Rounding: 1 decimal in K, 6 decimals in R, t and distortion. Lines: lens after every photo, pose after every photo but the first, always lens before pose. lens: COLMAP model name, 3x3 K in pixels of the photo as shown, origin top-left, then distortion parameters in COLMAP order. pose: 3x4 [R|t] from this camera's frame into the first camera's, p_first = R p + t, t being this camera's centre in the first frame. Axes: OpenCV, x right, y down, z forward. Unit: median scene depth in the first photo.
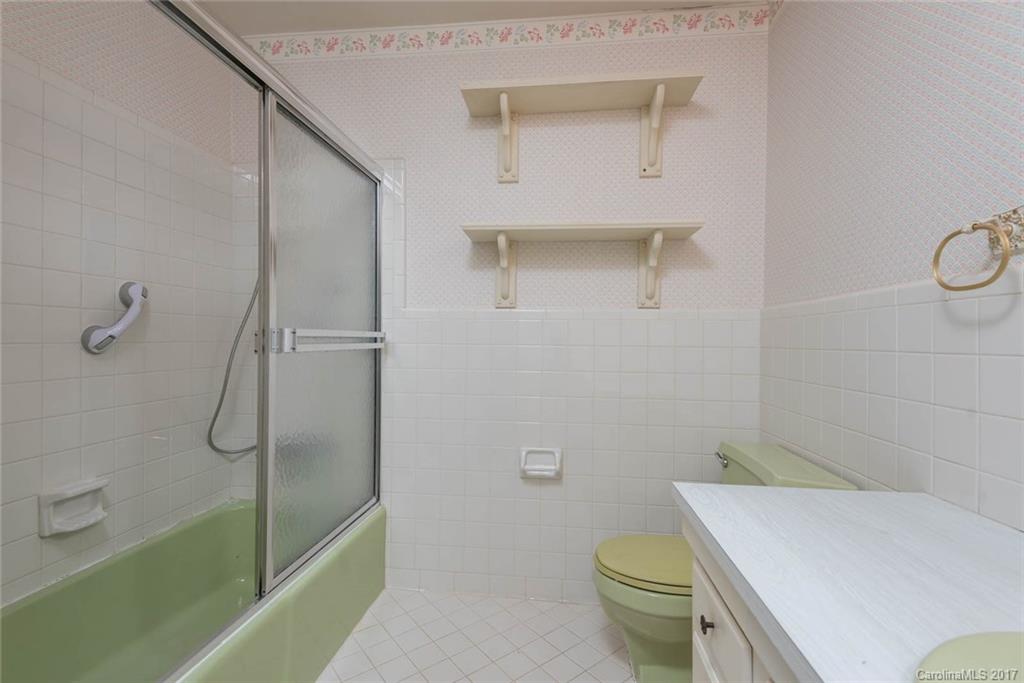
lens RADIAL K [[469.4, 0, 514.6], [0, 469.4, 334.0], [0, 0, 1]] dist [0.018302, -0.017442]
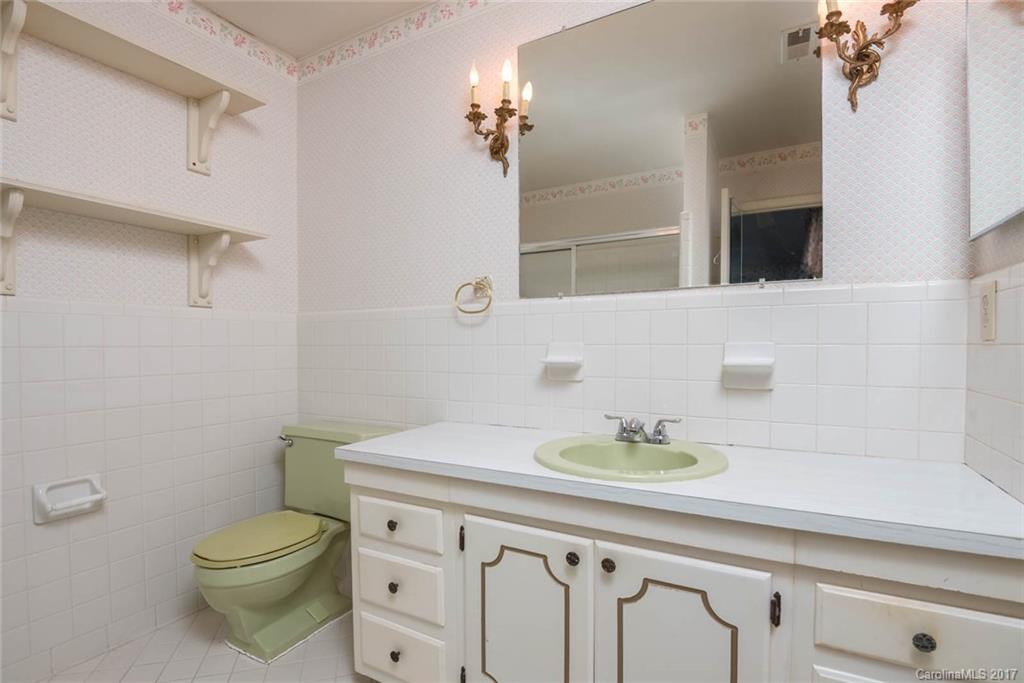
lens RADIAL K [[471.6, 0, 512.0], [0, 471.6, 341.5], [0, 0, 1]] dist [-0.042903, -0.000277]
pose [[0.368512, -0.008817, 0.929581, -0.372264], [-0.007939, 0.999889, 0.012631, -0.000227], [-0.929589, -0.012035, 0.368401, 0.041118]]
